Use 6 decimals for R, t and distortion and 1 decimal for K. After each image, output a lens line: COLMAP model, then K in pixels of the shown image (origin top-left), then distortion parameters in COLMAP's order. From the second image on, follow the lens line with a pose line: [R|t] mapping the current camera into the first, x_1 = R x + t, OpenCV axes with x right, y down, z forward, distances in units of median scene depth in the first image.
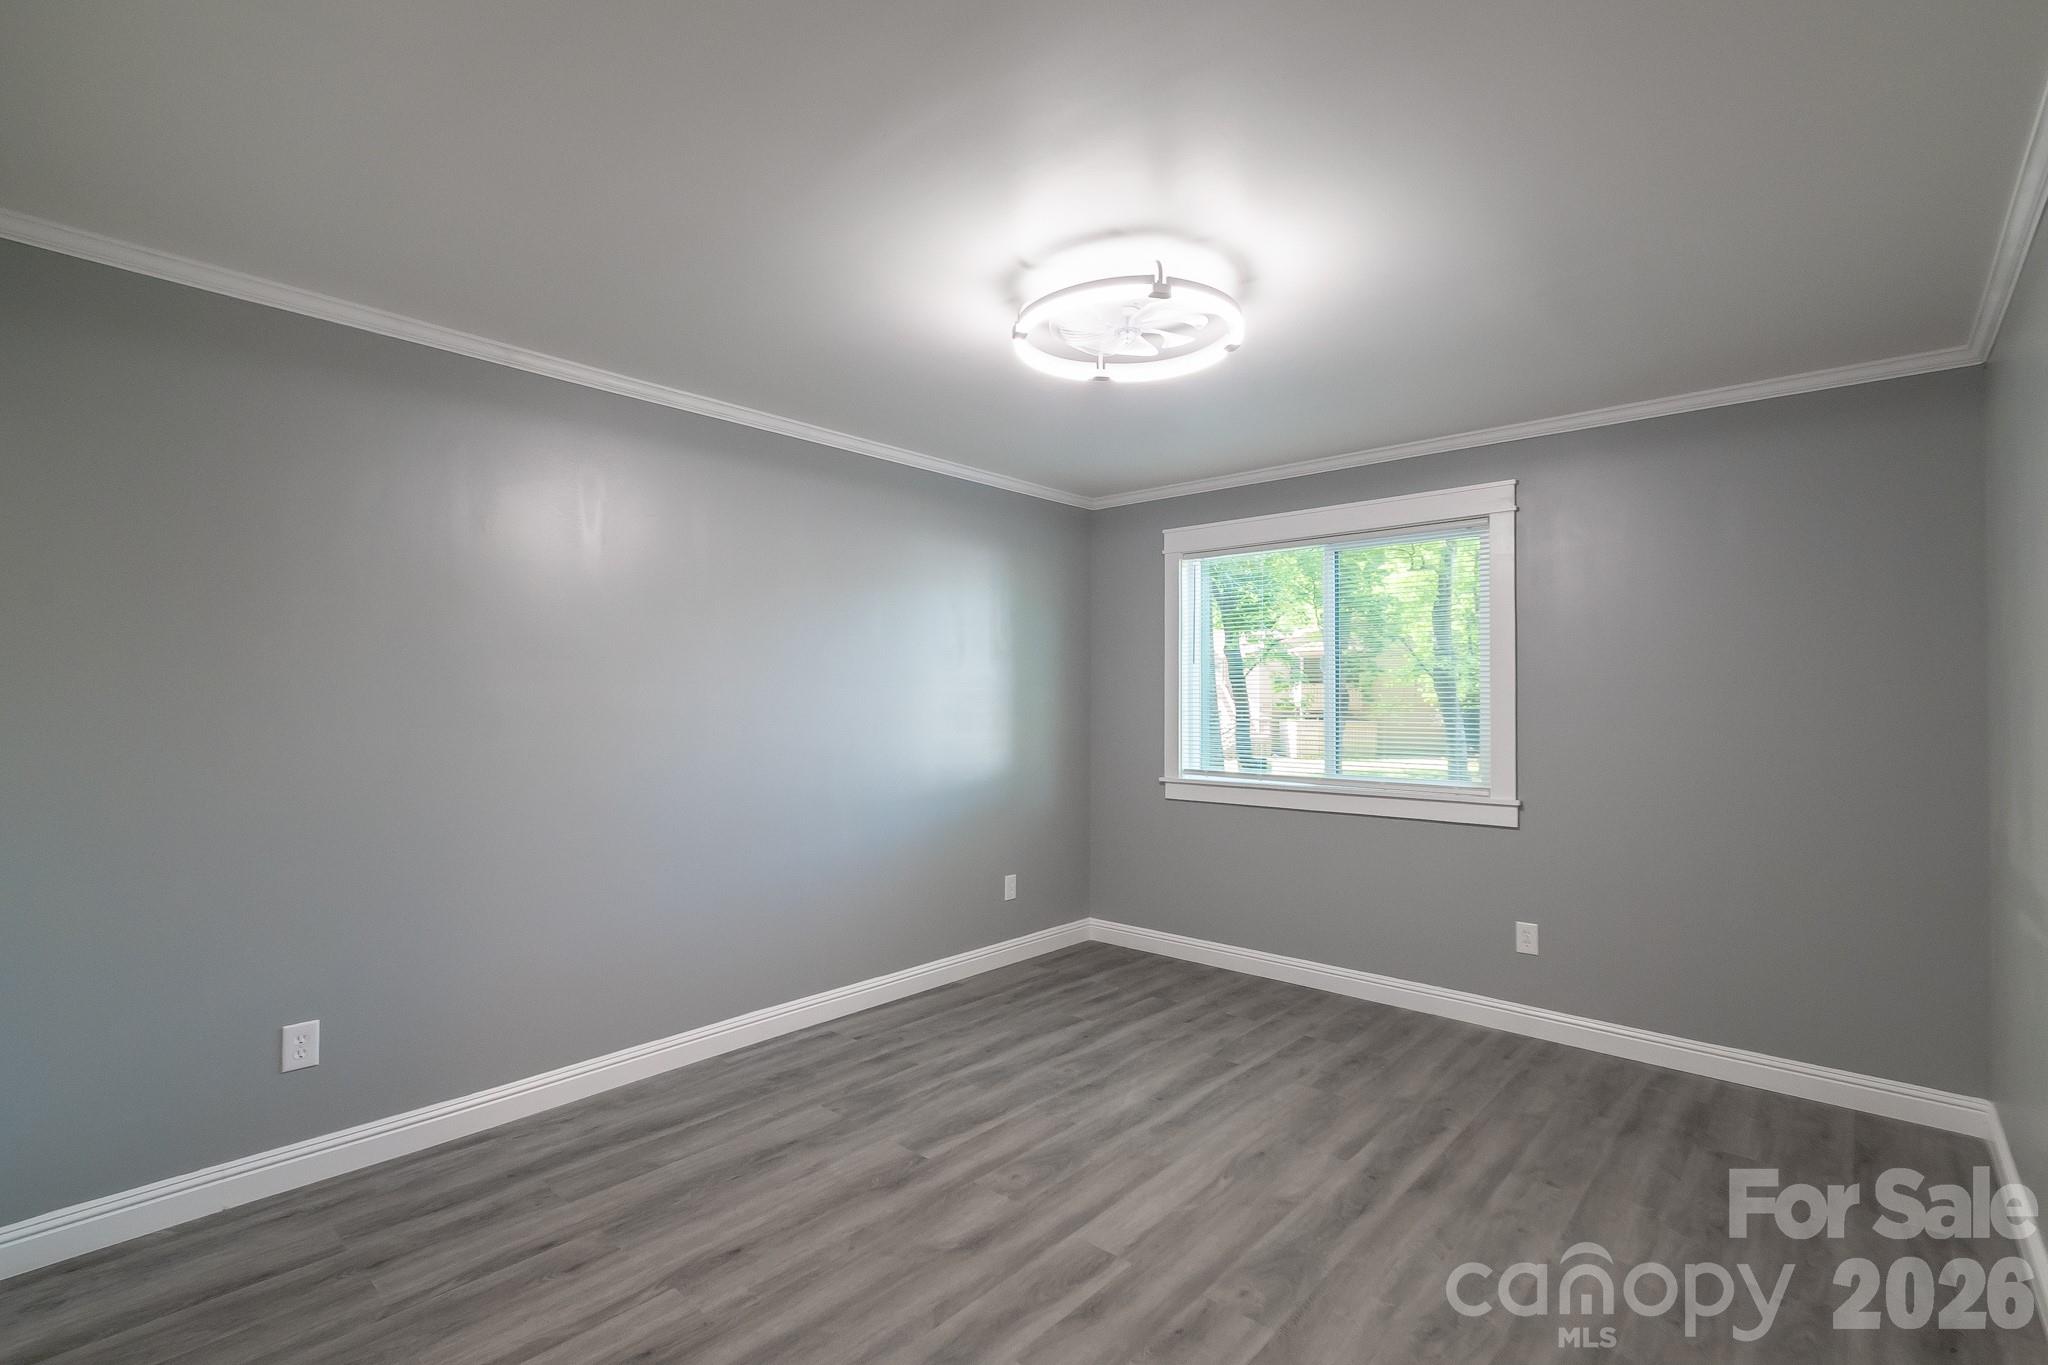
lens RADIAL K [[936.9, 0, 1029.6], [0, 936.9, 676.2], [0, 0, 1]] dist [0.000806, -0.000667]
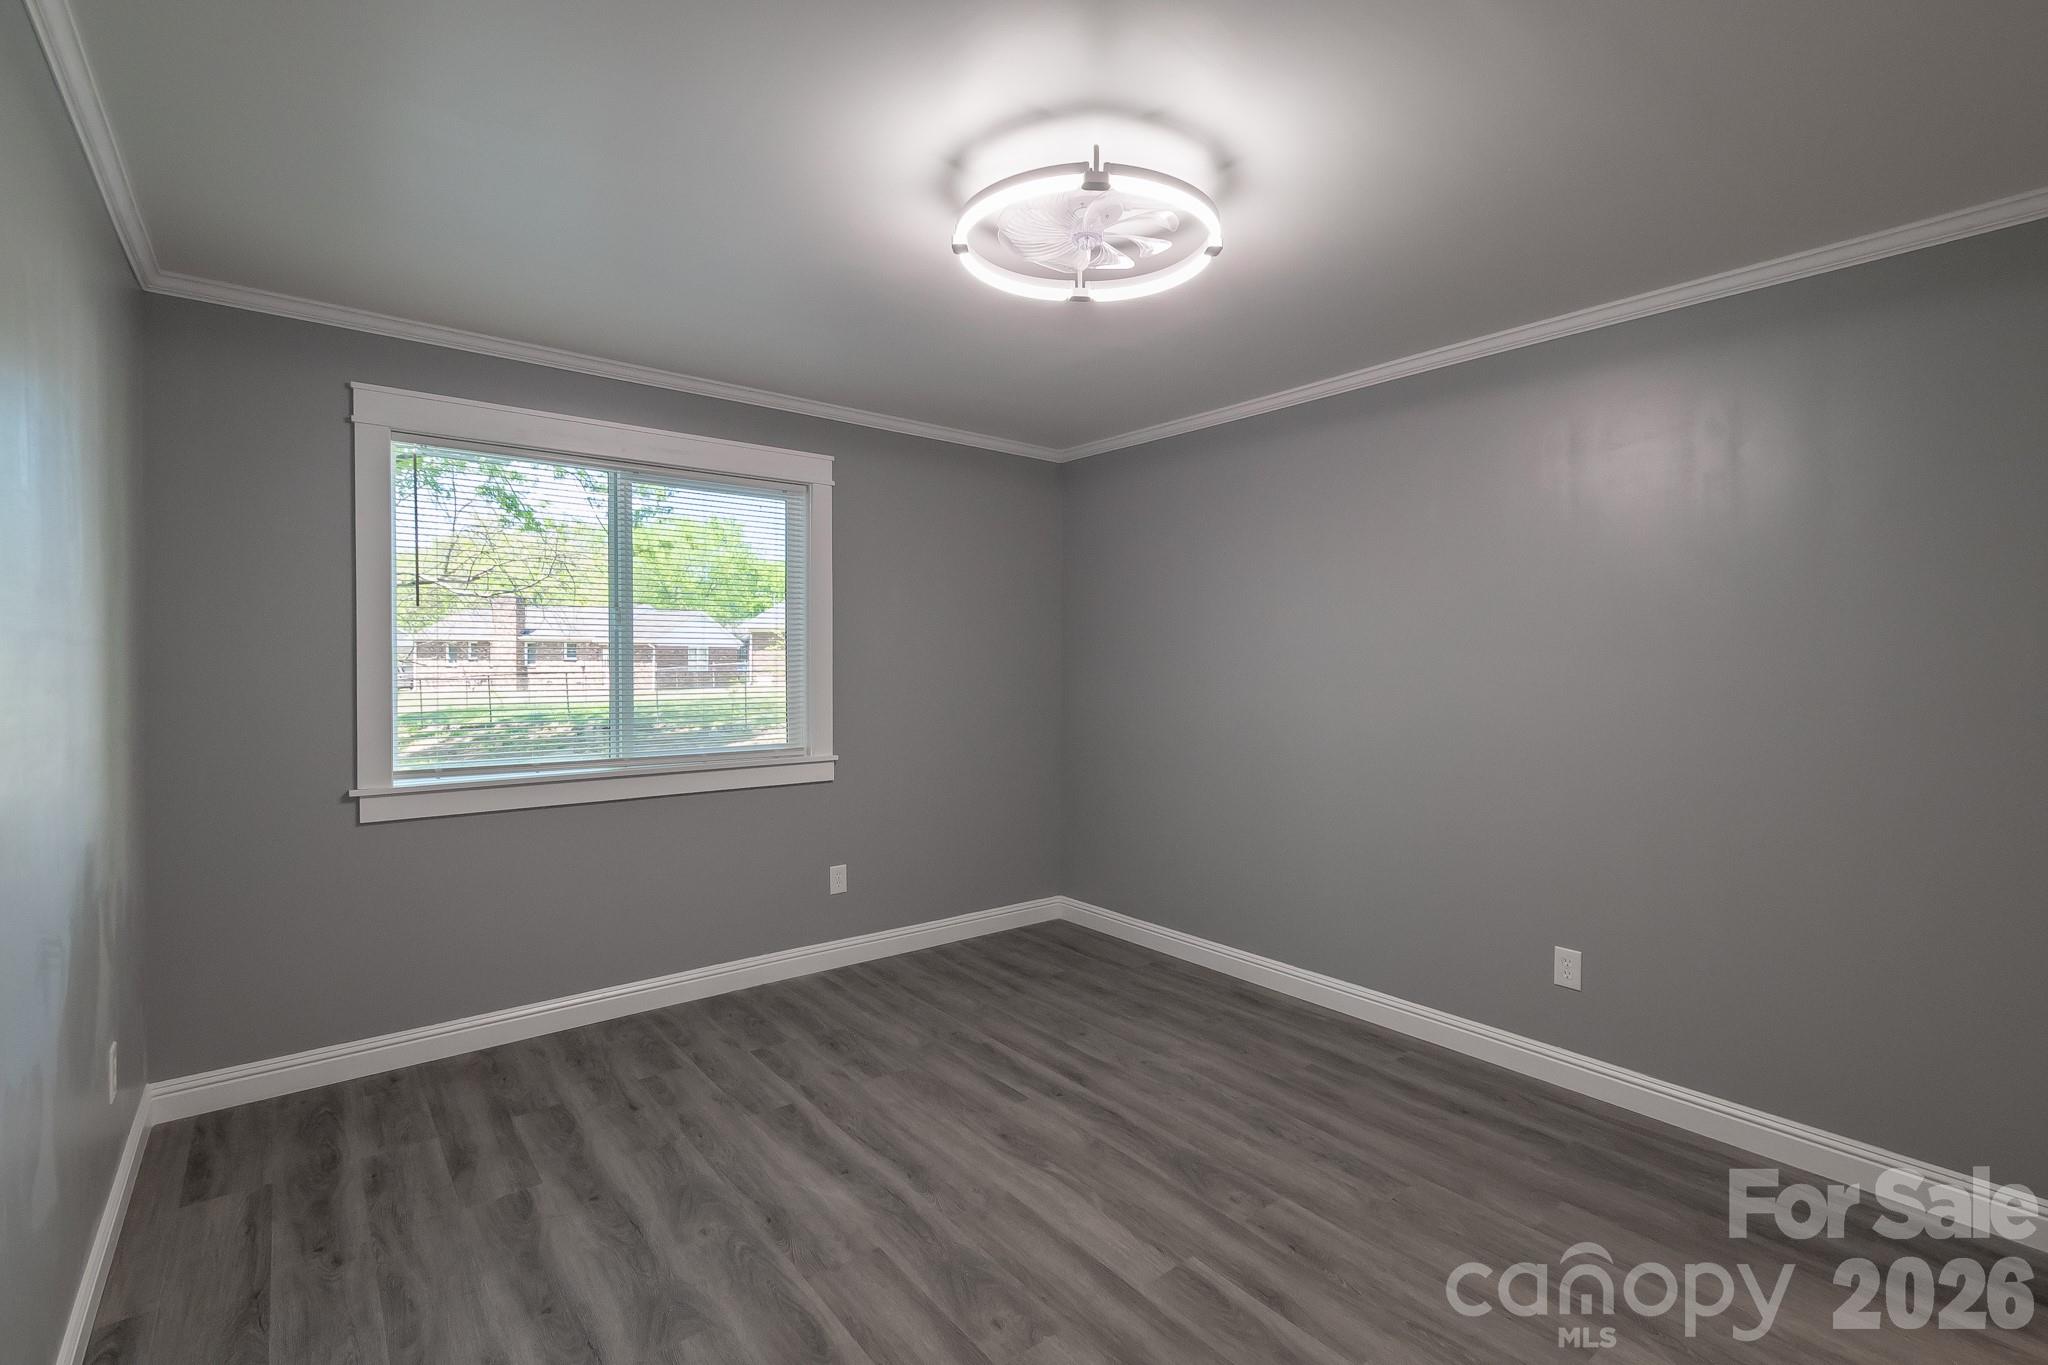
lens RADIAL K [[922.9, 0, 1040.3], [0, 922.9, 690.5], [0, 0, 1]] dist [0.000630, -0.000201]
pose [[0.149789, -0.034886, 0.988102, -0.653380], [-0.027235, 0.998852, 0.039395, 0.013398], [-0.988343, -0.032812, 0.148667, 0.817178]]
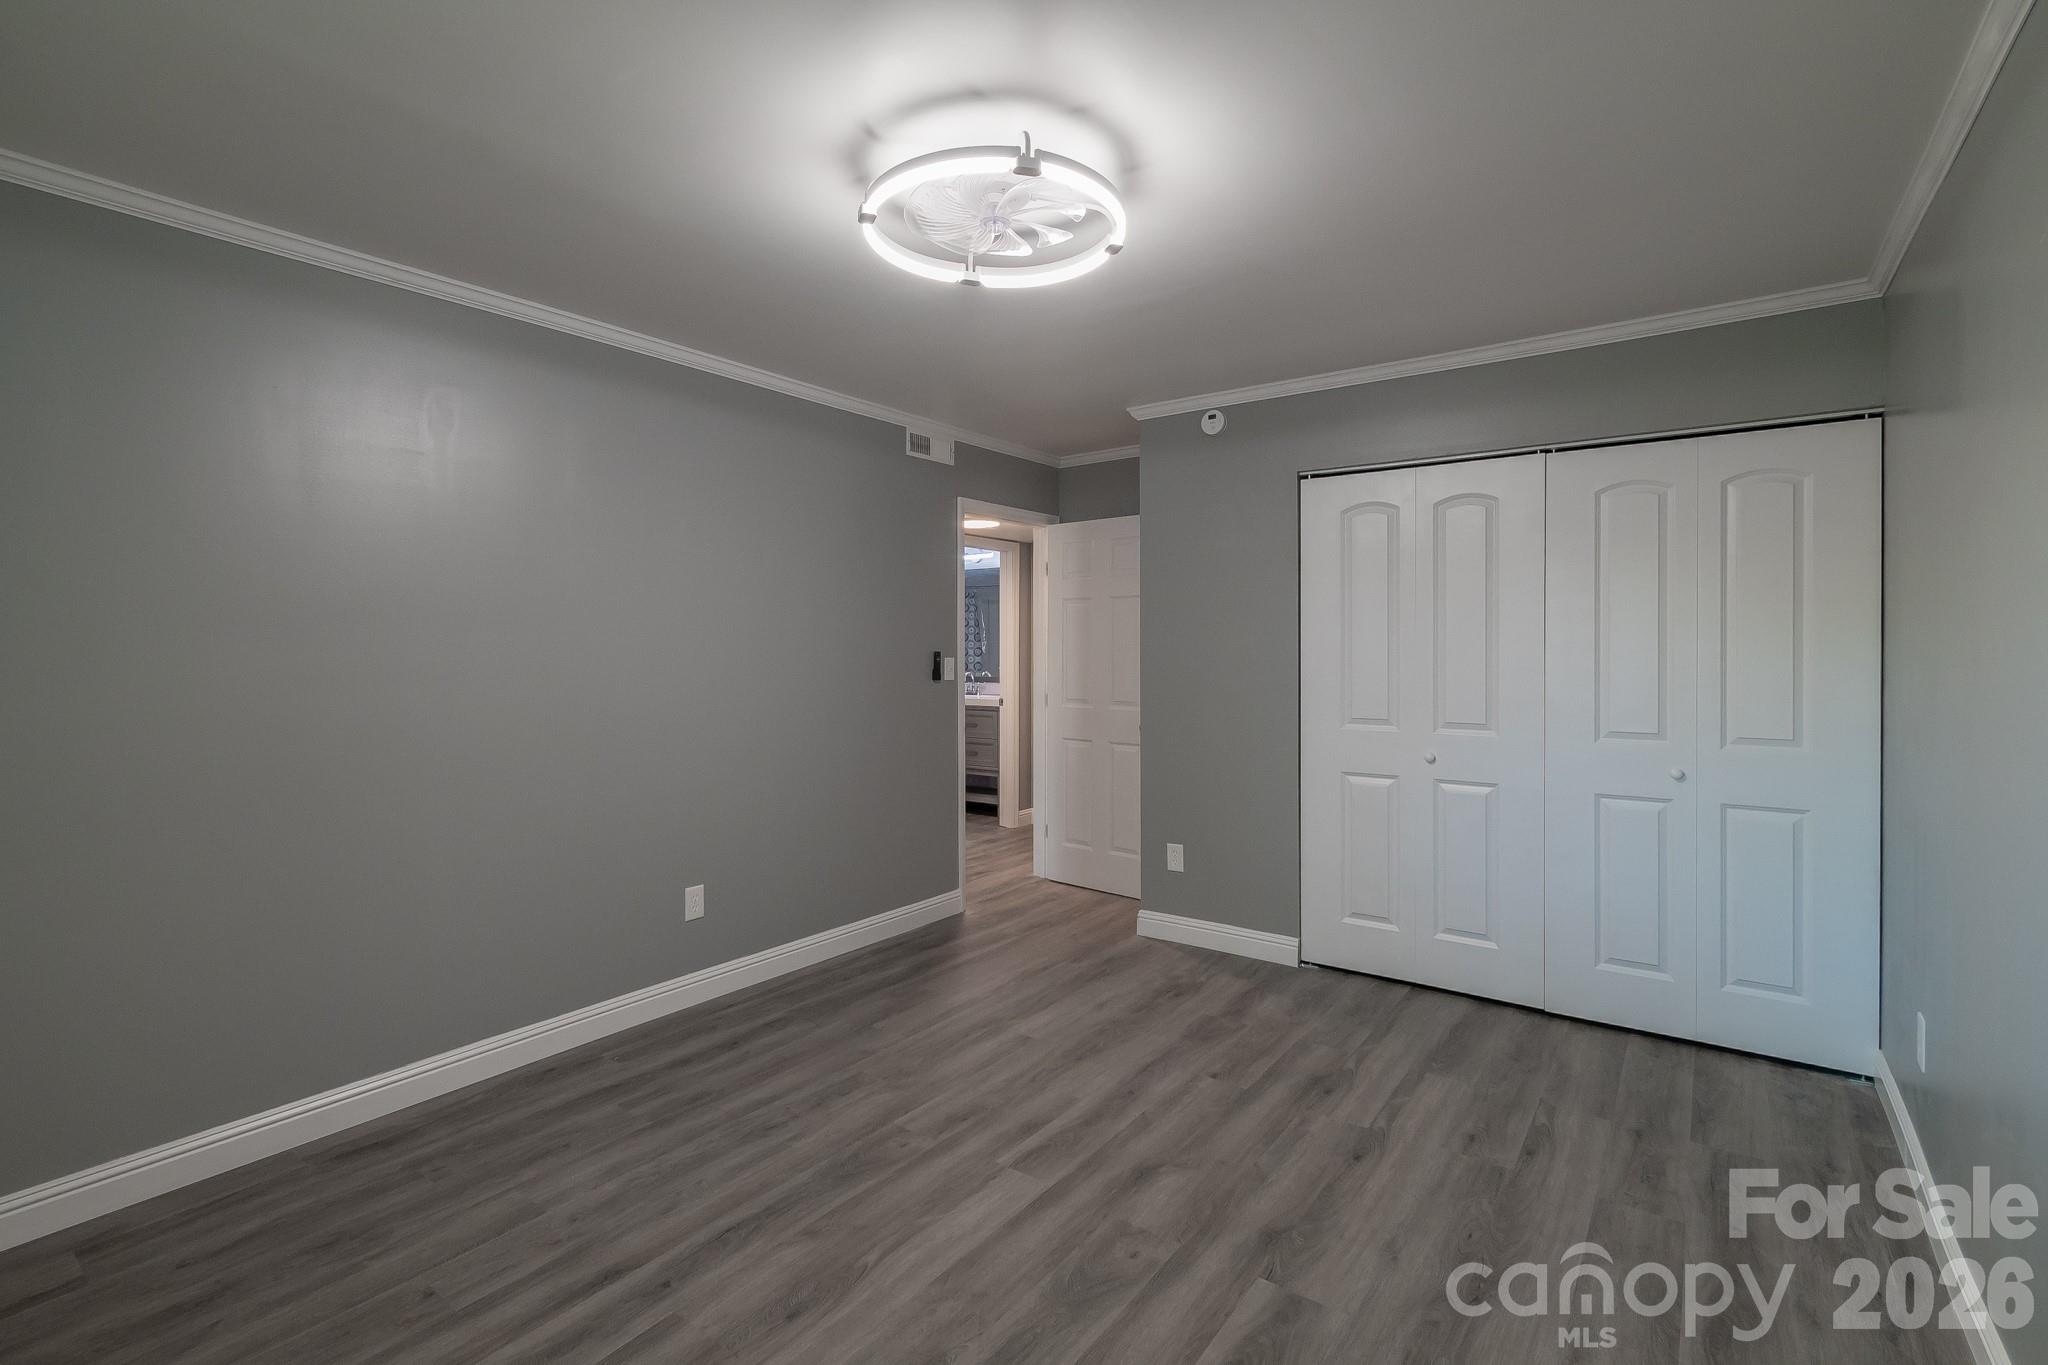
lens RADIAL K [[907.0, 0, 1024.2], [0, 907.0, 655.6], [0, 0, 1]] dist [0.000840, -0.000321]
pose [[-0.995990, -0.001541, -0.089457, 0.135366], [-0.000291, 0.999902, -0.013979, 0.036962], [0.089469, -0.013897, -0.995893, 1.640725]]
